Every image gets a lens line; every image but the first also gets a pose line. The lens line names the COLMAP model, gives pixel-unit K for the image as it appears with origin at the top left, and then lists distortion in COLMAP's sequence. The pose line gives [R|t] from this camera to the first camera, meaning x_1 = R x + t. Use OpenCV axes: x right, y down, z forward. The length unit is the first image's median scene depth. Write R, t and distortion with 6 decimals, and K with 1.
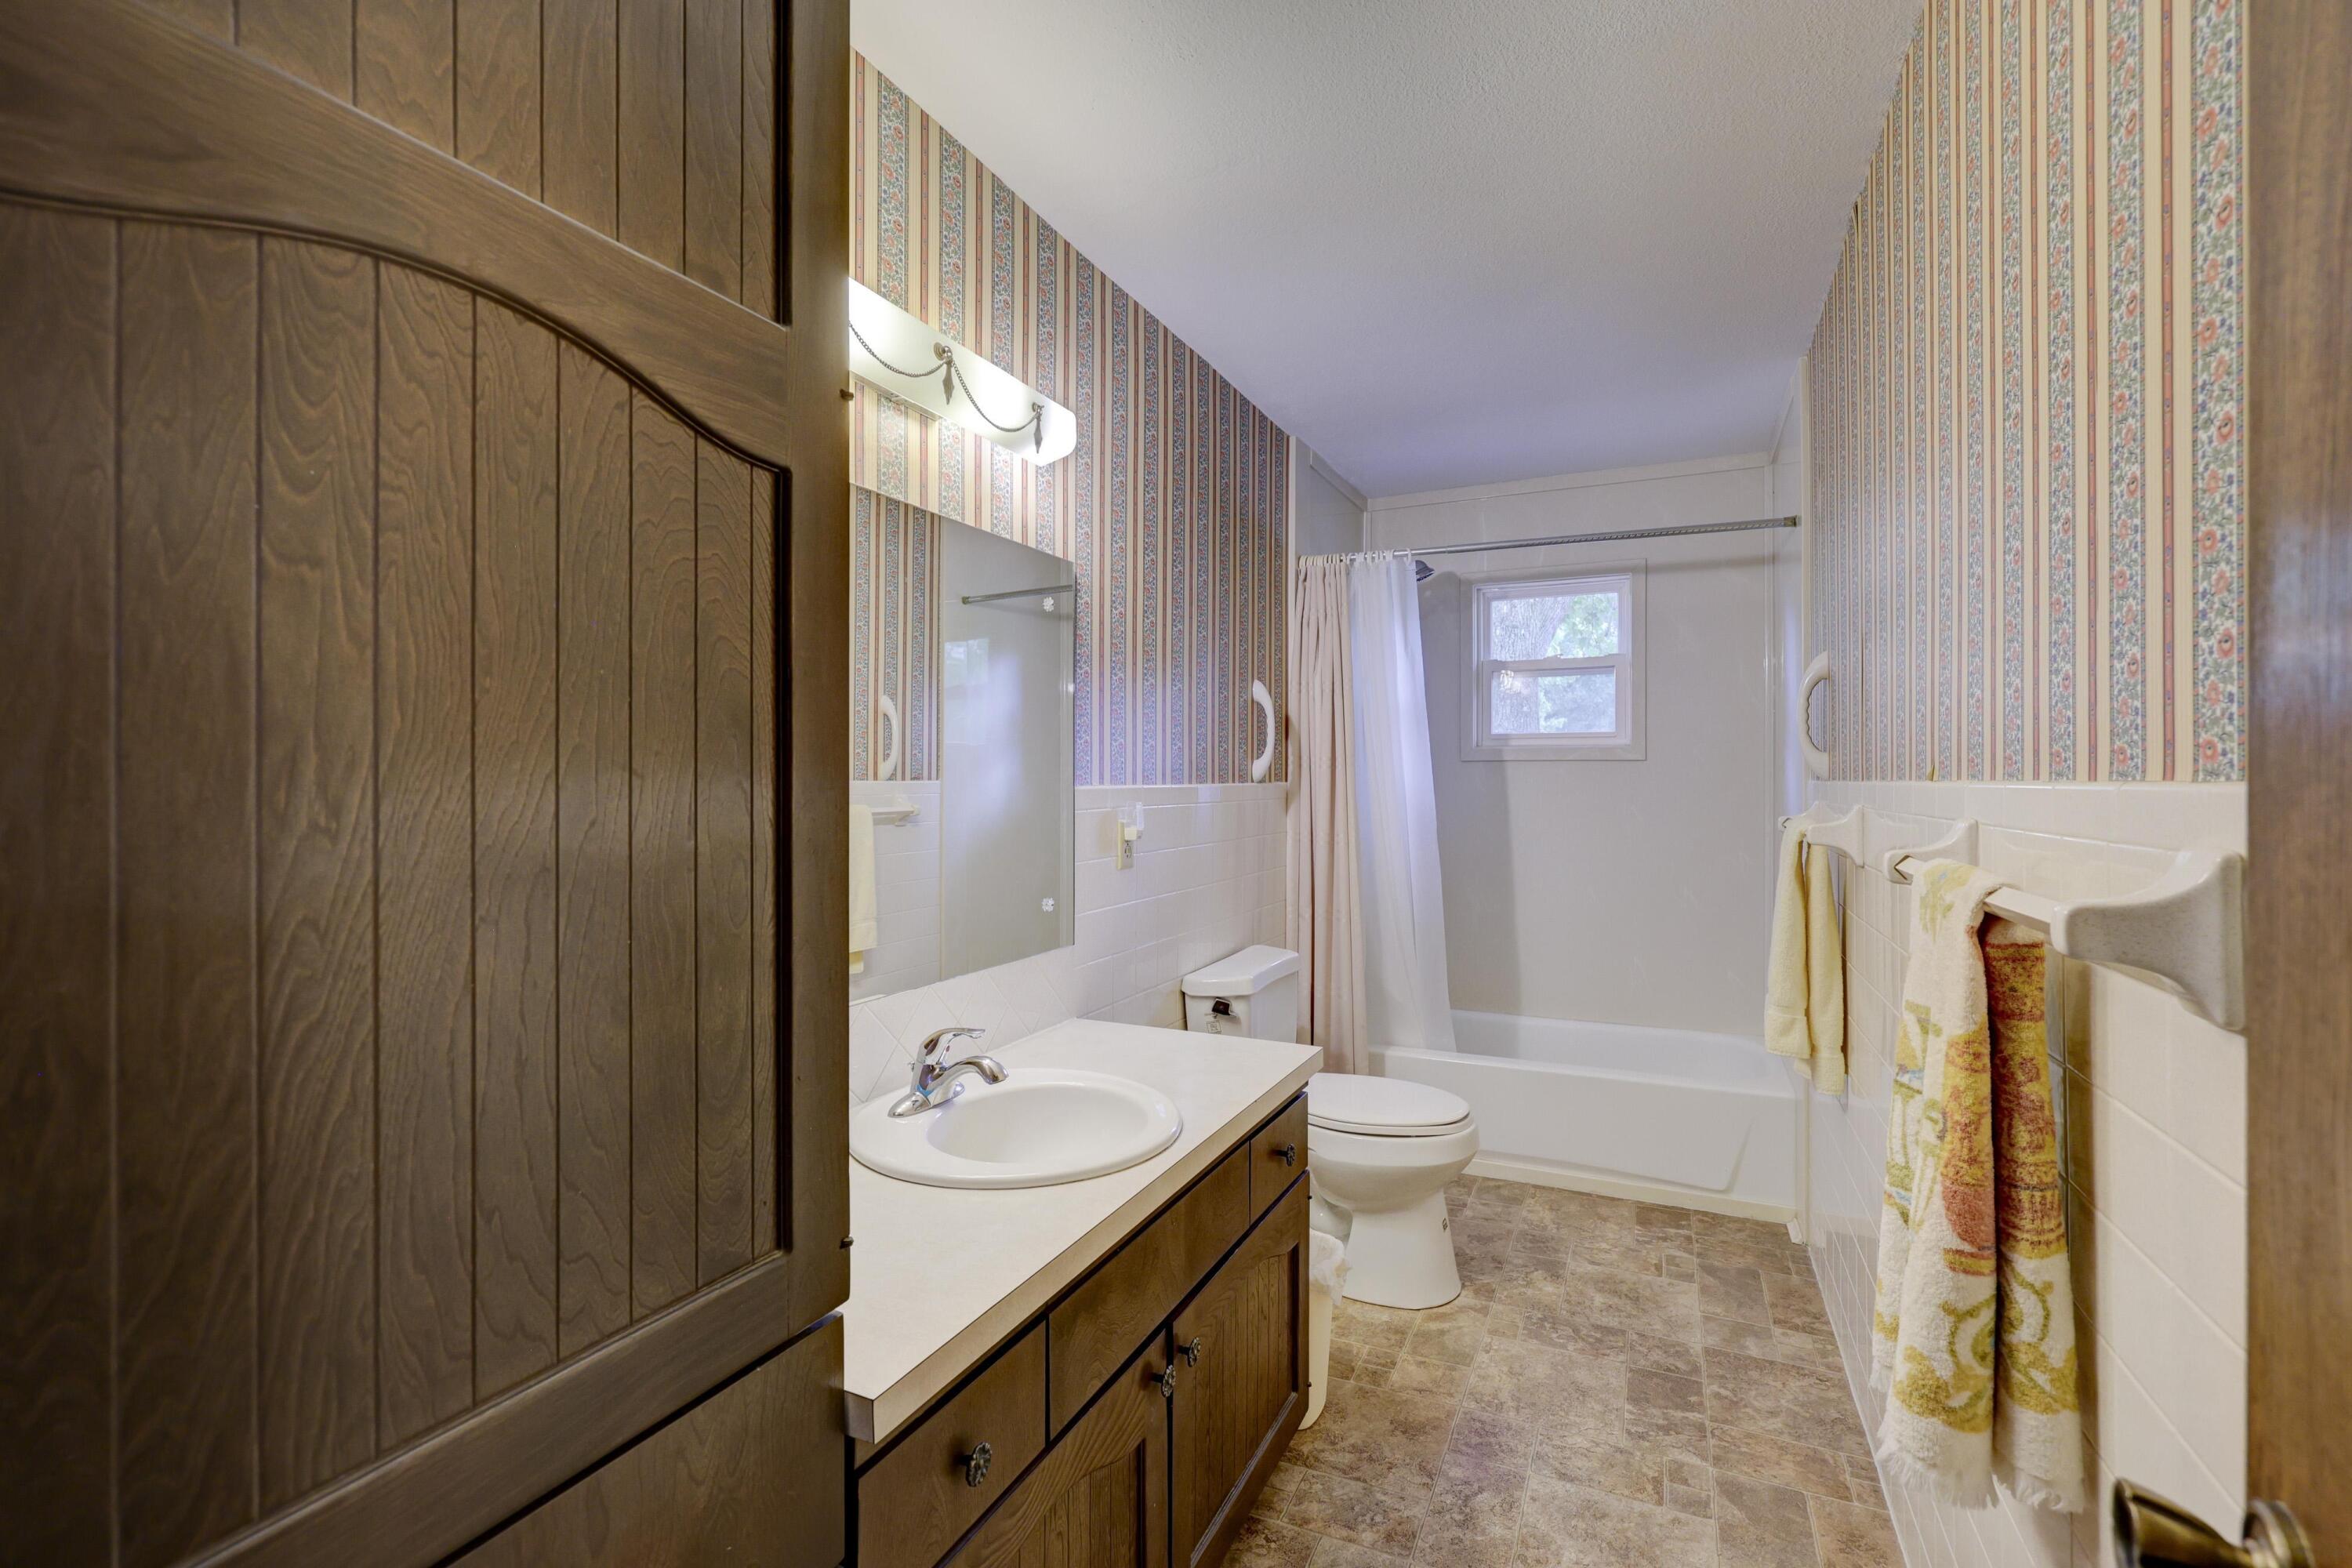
lens RADIAL K [[1020.3, 0, 1183.5], [0, 1020.3, 778.9], [0, 0, 1]] dist [-0.000555, -0.000344]
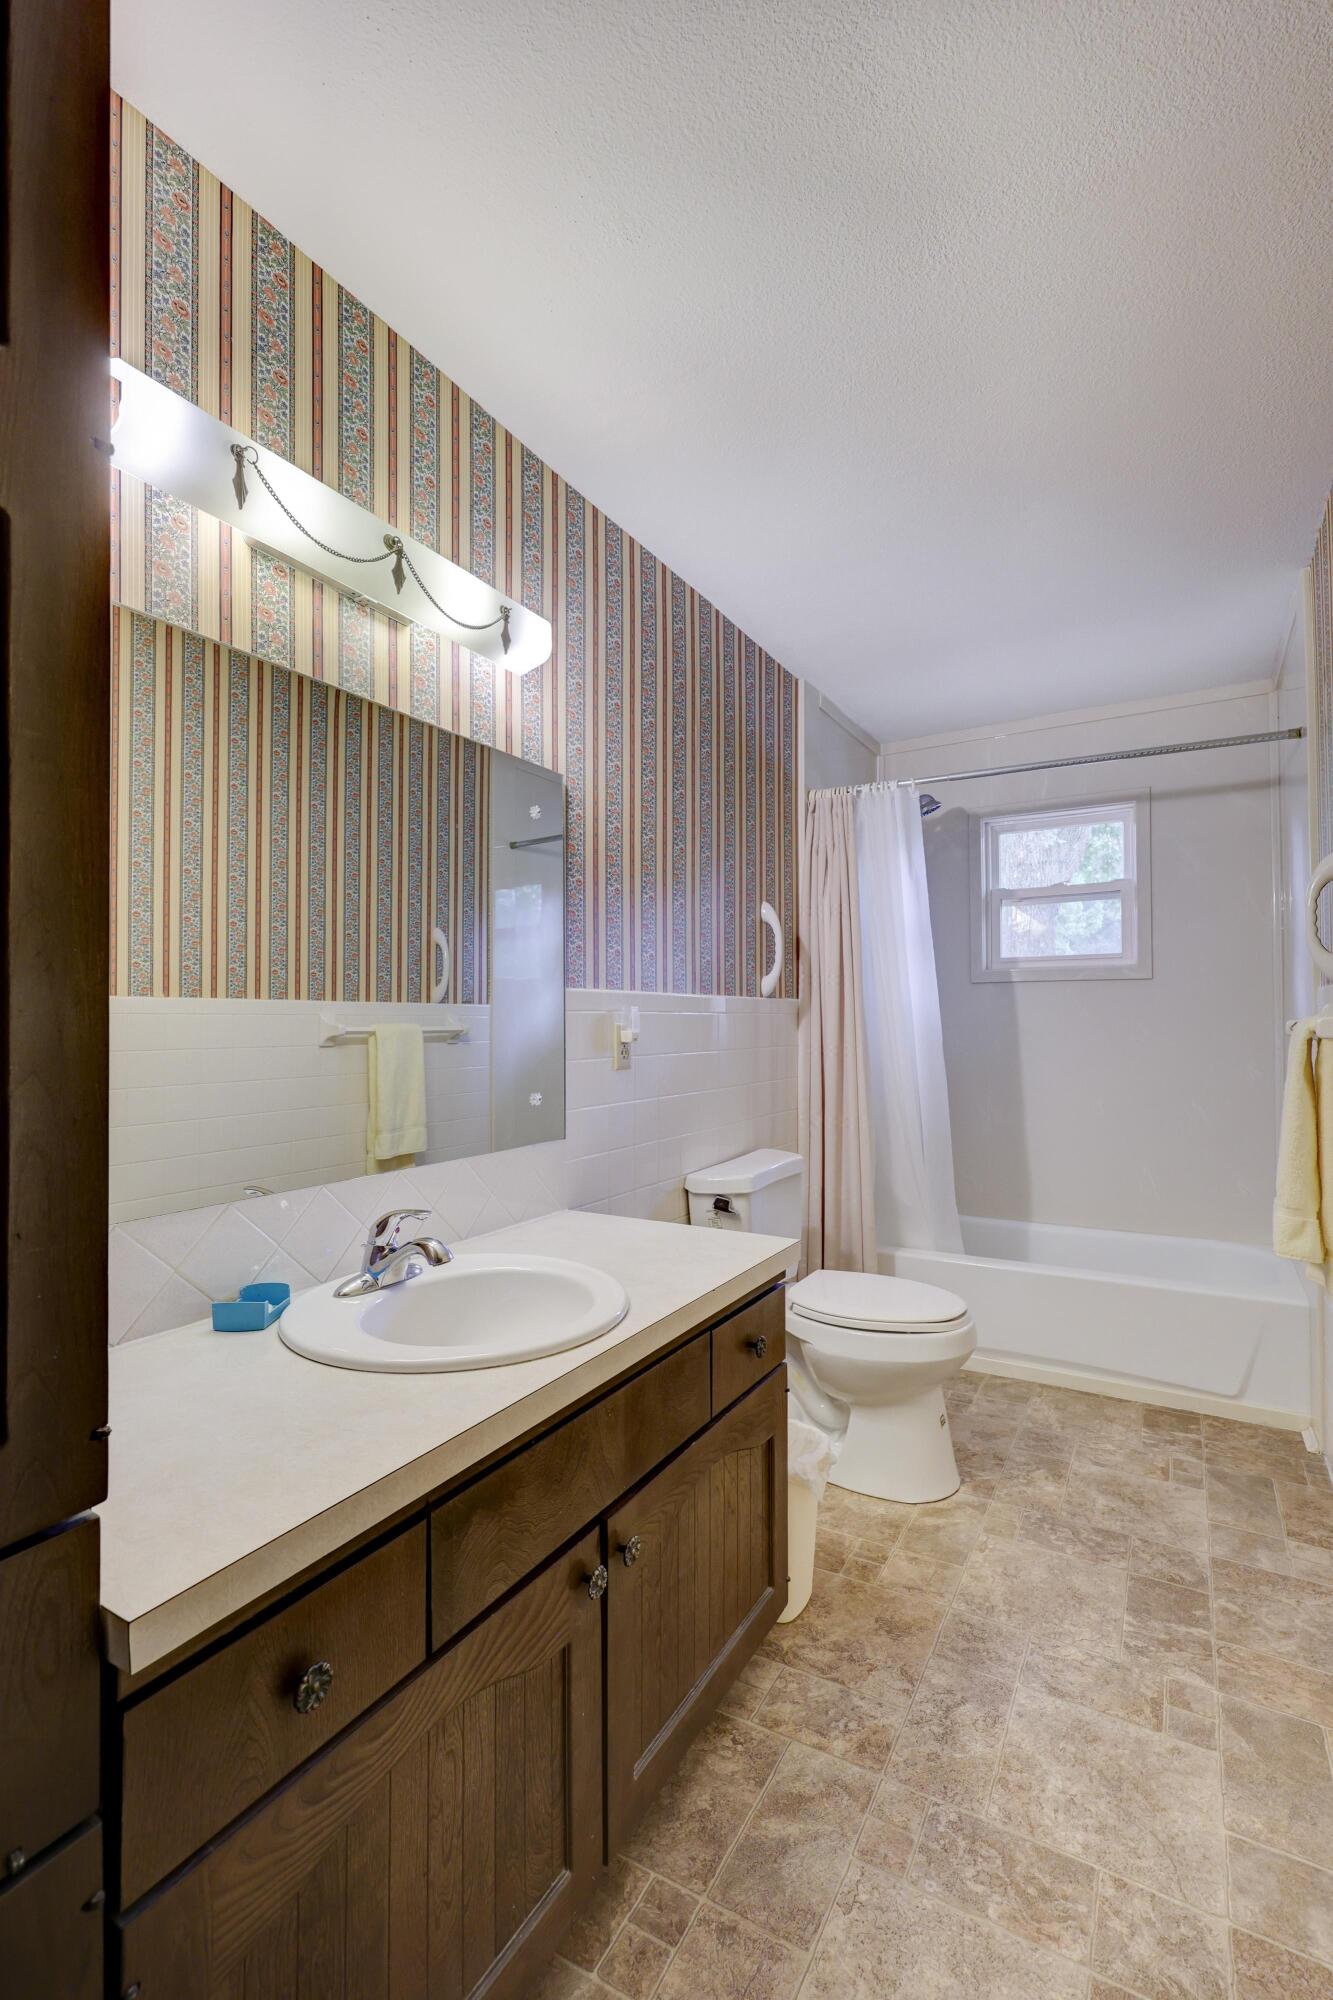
lens RADIAL K [[867.6, 0, 662.5], [0, 867.6, 1015.6], [0, 0, 1]] dist [-0.000555, -0.000344]
pose [[0.994890, -0.009401, -0.100523, 0.075103], [0.008404, 0.999911, -0.010337, 0.042009], [0.100611, 0.009439, 0.994881, 0.115008]]
